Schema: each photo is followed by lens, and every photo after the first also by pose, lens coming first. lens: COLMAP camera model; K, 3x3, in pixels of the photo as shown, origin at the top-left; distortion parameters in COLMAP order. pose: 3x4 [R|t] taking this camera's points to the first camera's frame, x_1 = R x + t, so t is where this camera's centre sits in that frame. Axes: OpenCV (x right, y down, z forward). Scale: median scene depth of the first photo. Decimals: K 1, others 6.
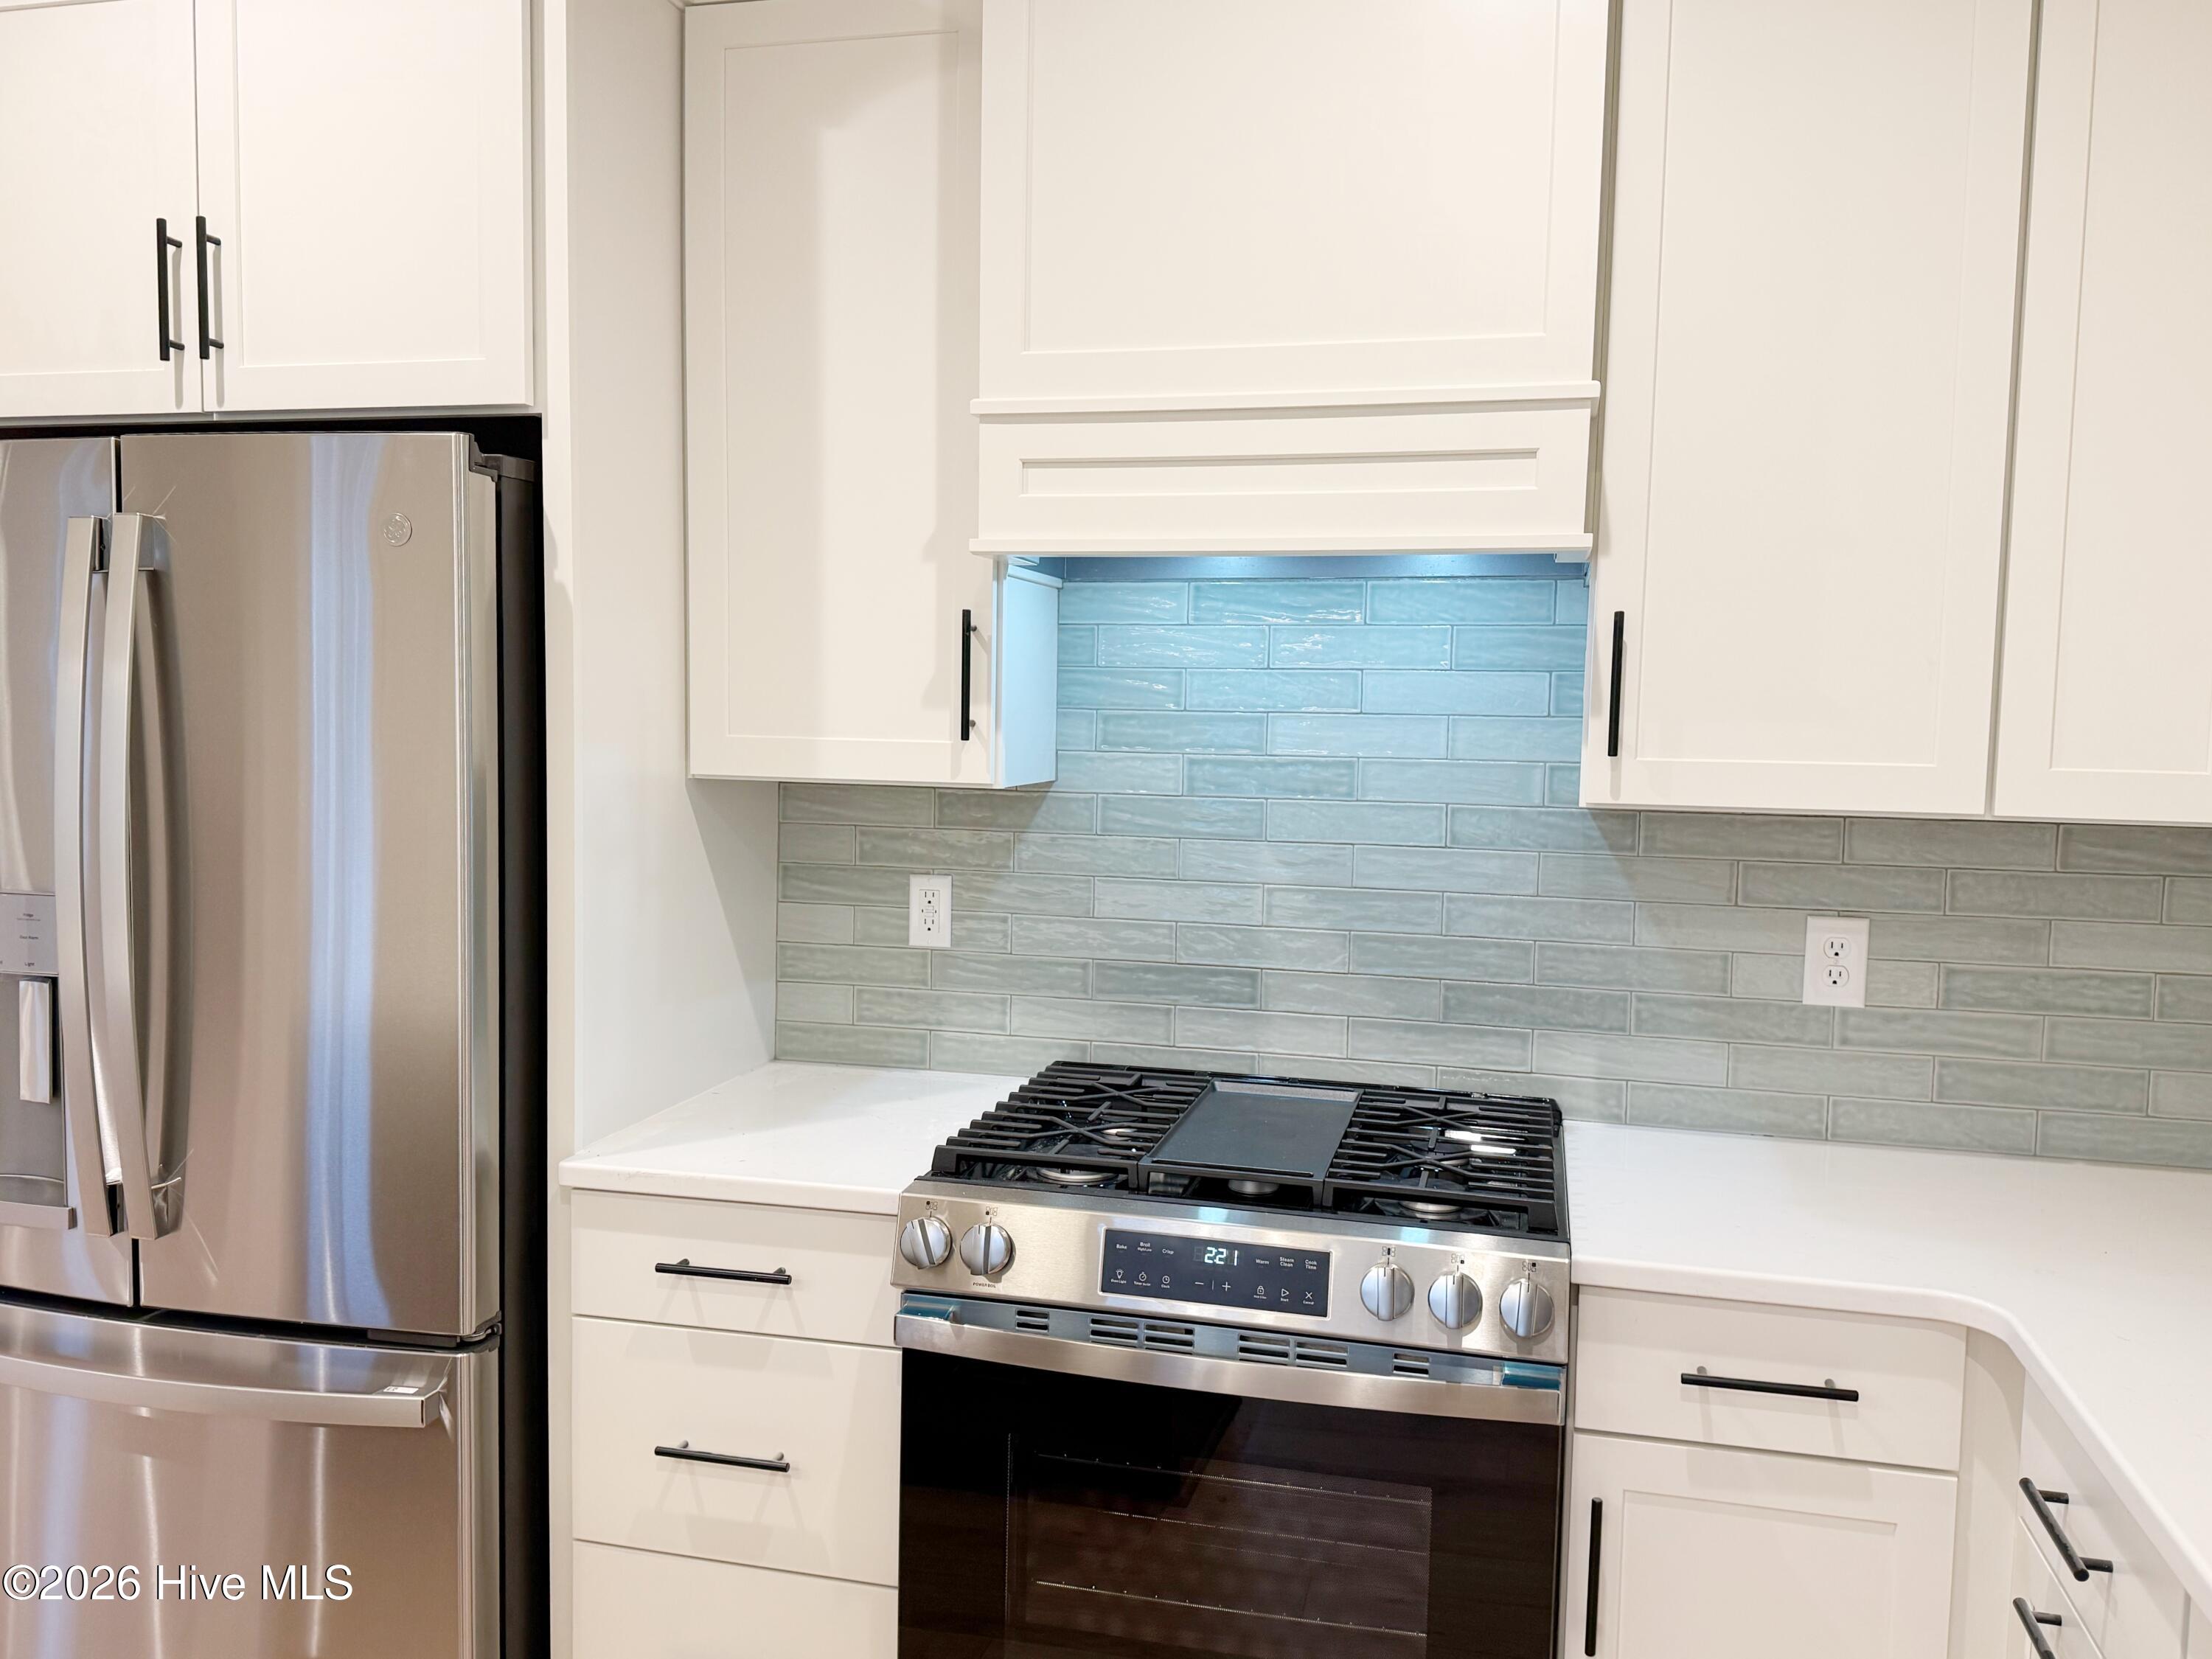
lens RADIAL K [[1686.4, 0, 1095.6], [0, 1686.4, 843.7], [0, 0, 1]] dist [0.088853, -0.092444]
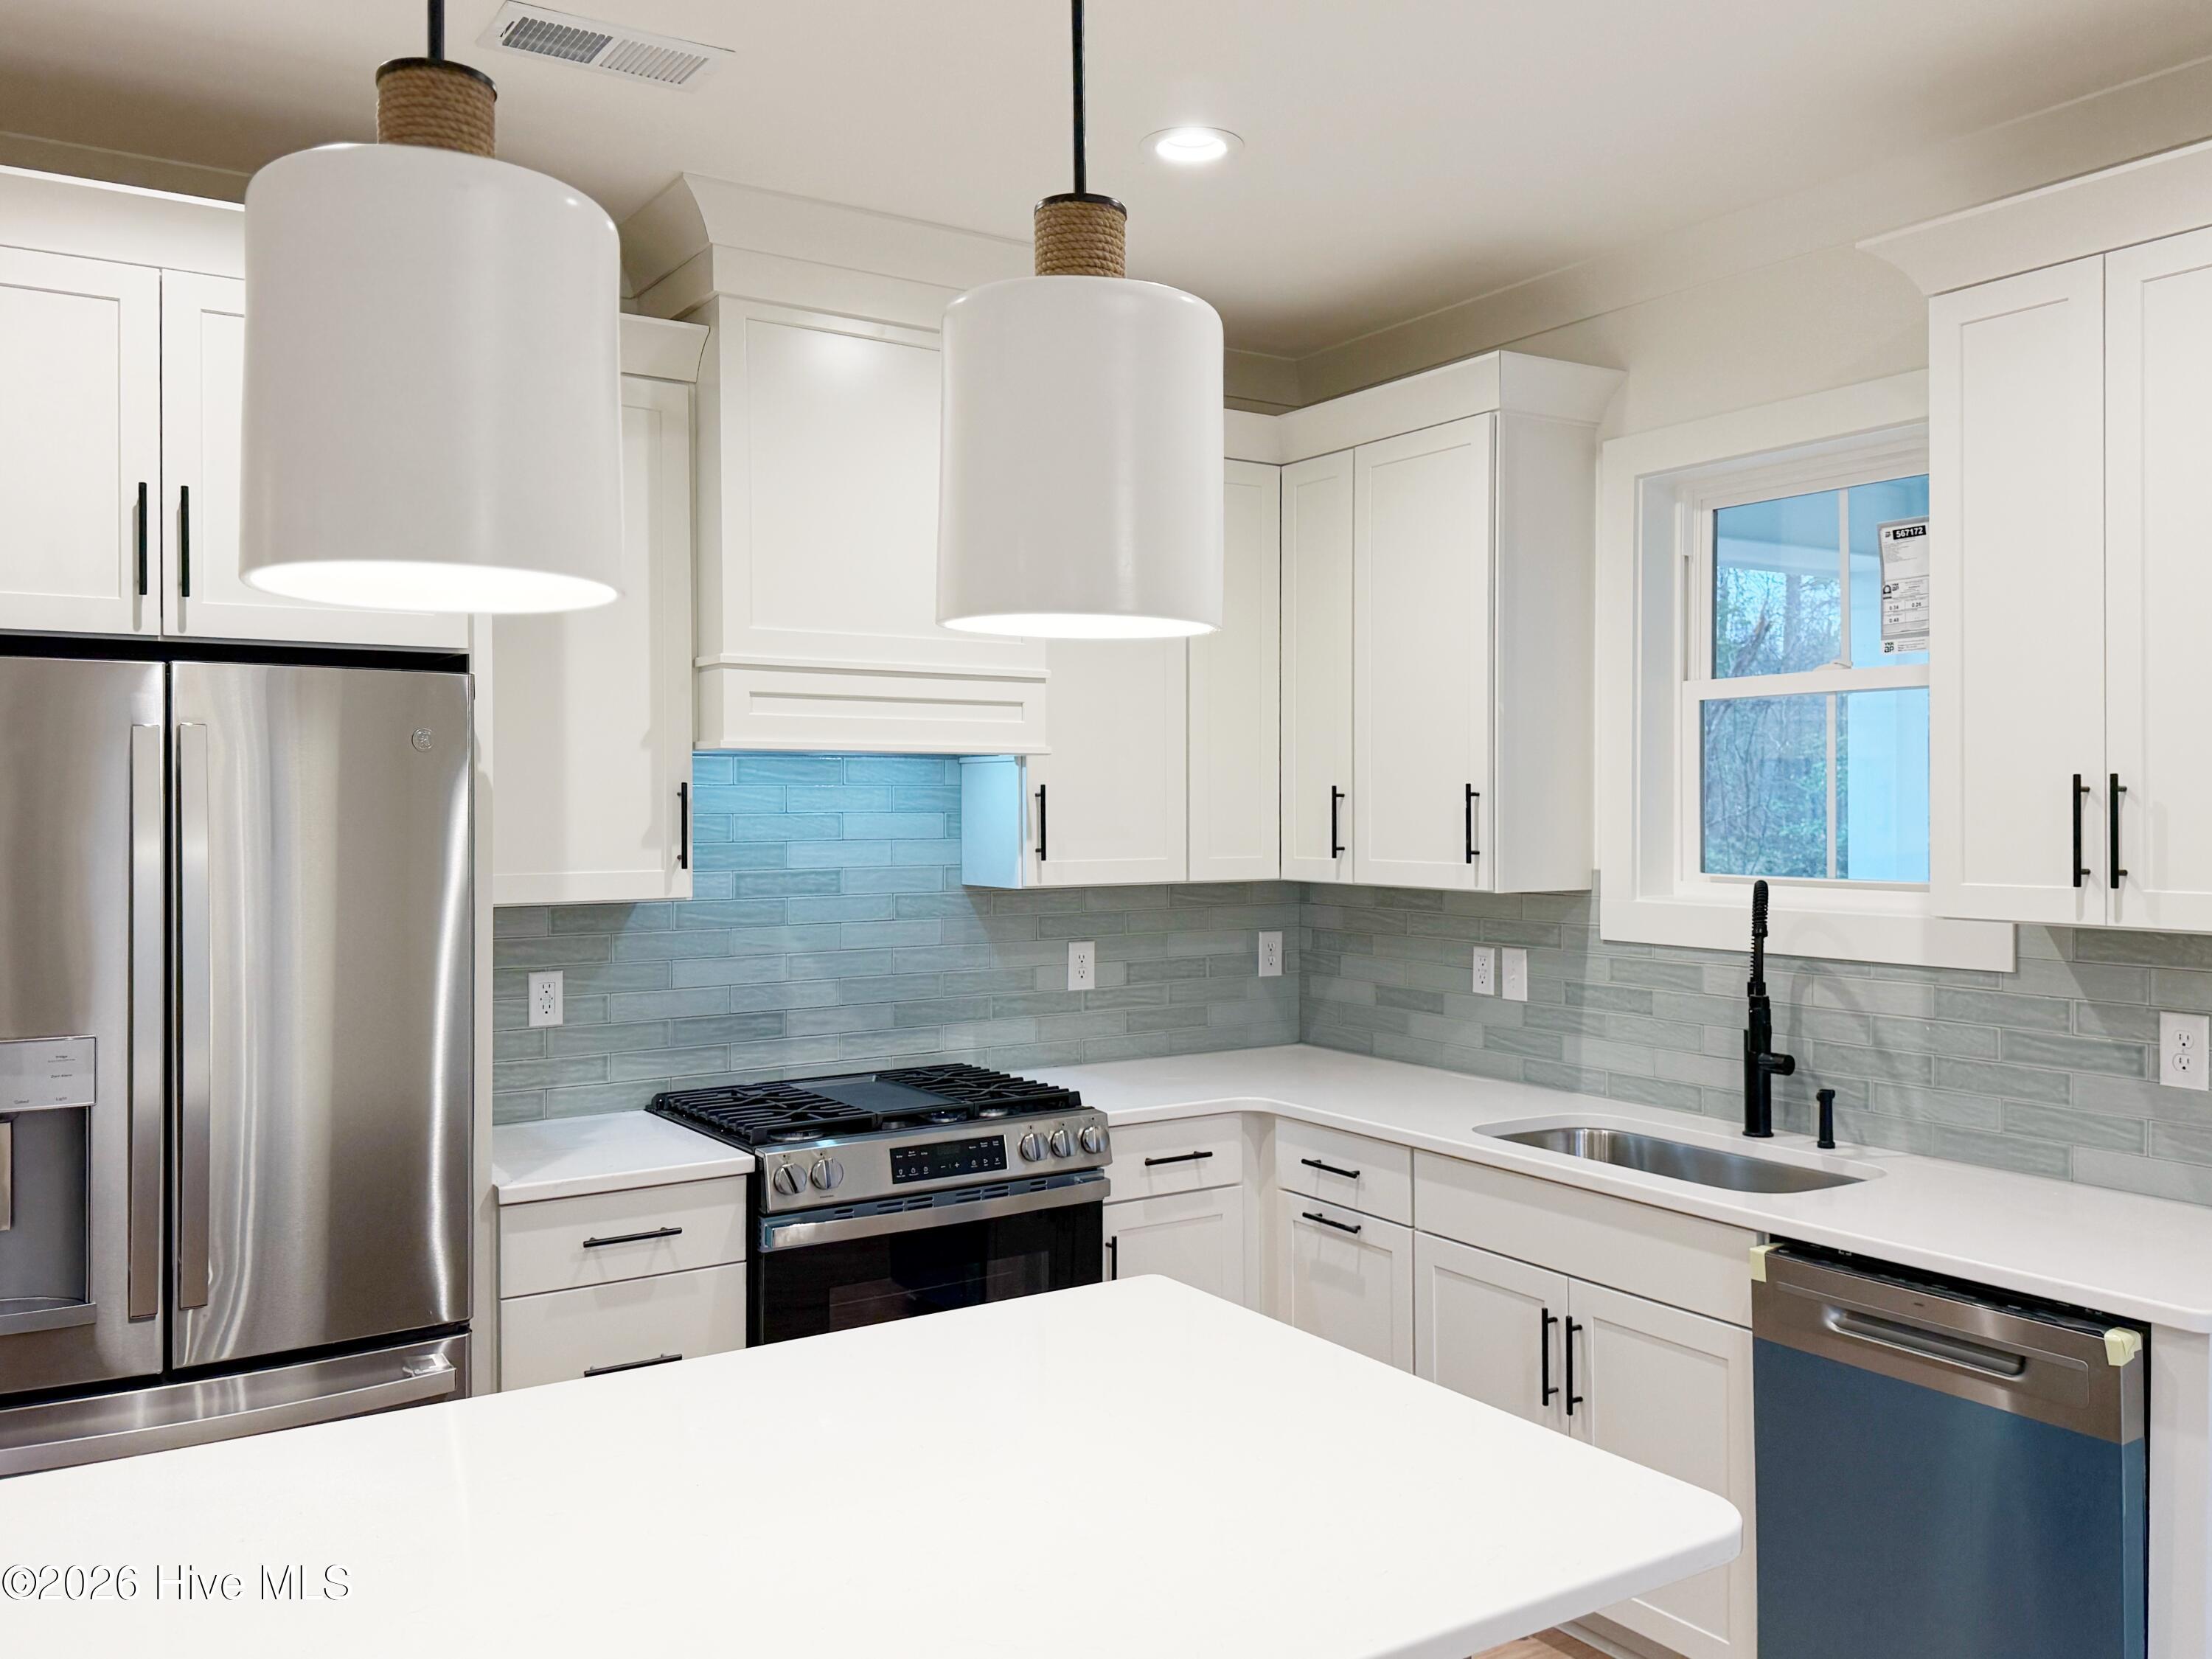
lens RADIAL K [[1812.1, 0, 1177.9], [0, 1812.1, 803.1], [0, 0, 1]] dist [0.015802, -0.025866]
pose [[0.651056, -0.021737, 0.758718, -0.986187], [0.076589, 0.996369, -0.037175, -0.025687], [-0.755156, 0.082313, 0.650357, -0.370199]]
